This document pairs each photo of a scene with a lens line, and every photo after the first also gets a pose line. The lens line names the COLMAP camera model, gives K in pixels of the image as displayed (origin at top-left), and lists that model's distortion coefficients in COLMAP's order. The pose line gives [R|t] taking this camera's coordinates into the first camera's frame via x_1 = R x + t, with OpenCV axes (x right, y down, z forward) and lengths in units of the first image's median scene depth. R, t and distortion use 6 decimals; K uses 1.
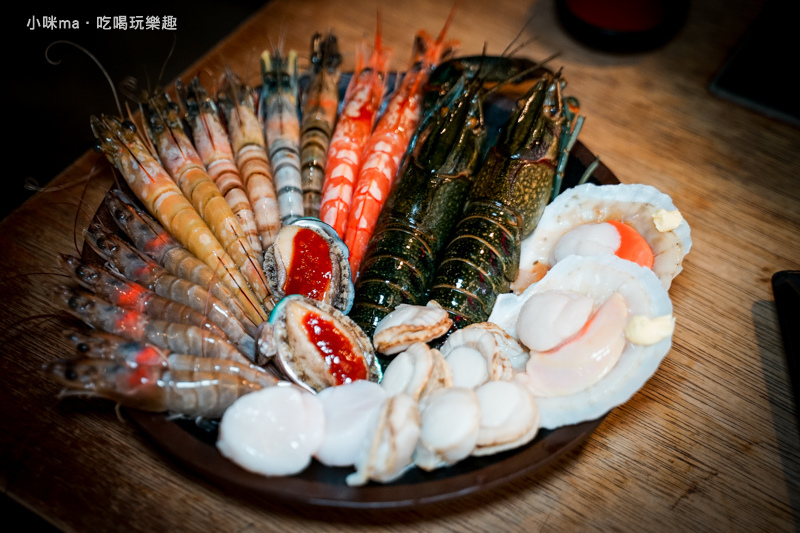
lens RADIAL K [[1263.4, 0, 399.9], [0, 1263.4, 266.4], [0, 0, 1]] dist [0.166407, 0.000000]
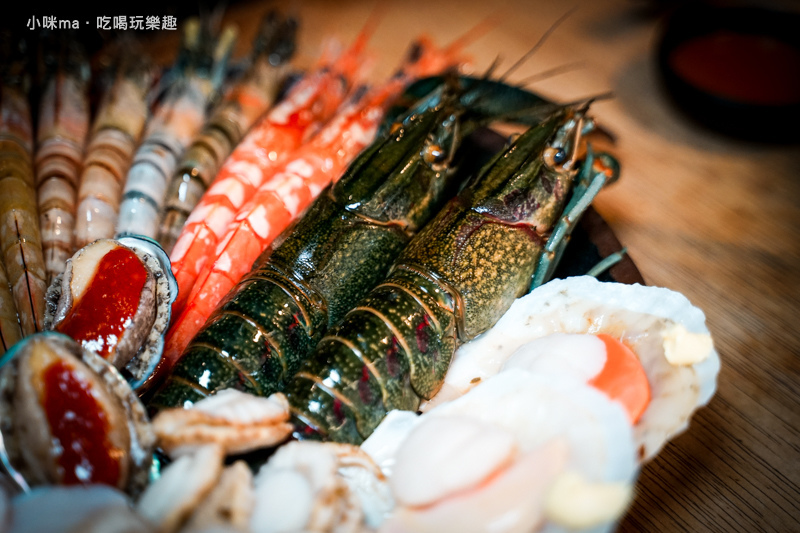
lens RADIAL K [[1455.0, 0, 400.3], [0, 1455.0, 266.3], [0, 0, 1]] dist [0.252048, 0.000000]
pose [[0.963226, 0.191406, -0.188570, 0.195399], [-0.219216, 0.965637, -0.139607, 0.050895], [0.155369, 0.175811, 0.972086, 0.291016]]
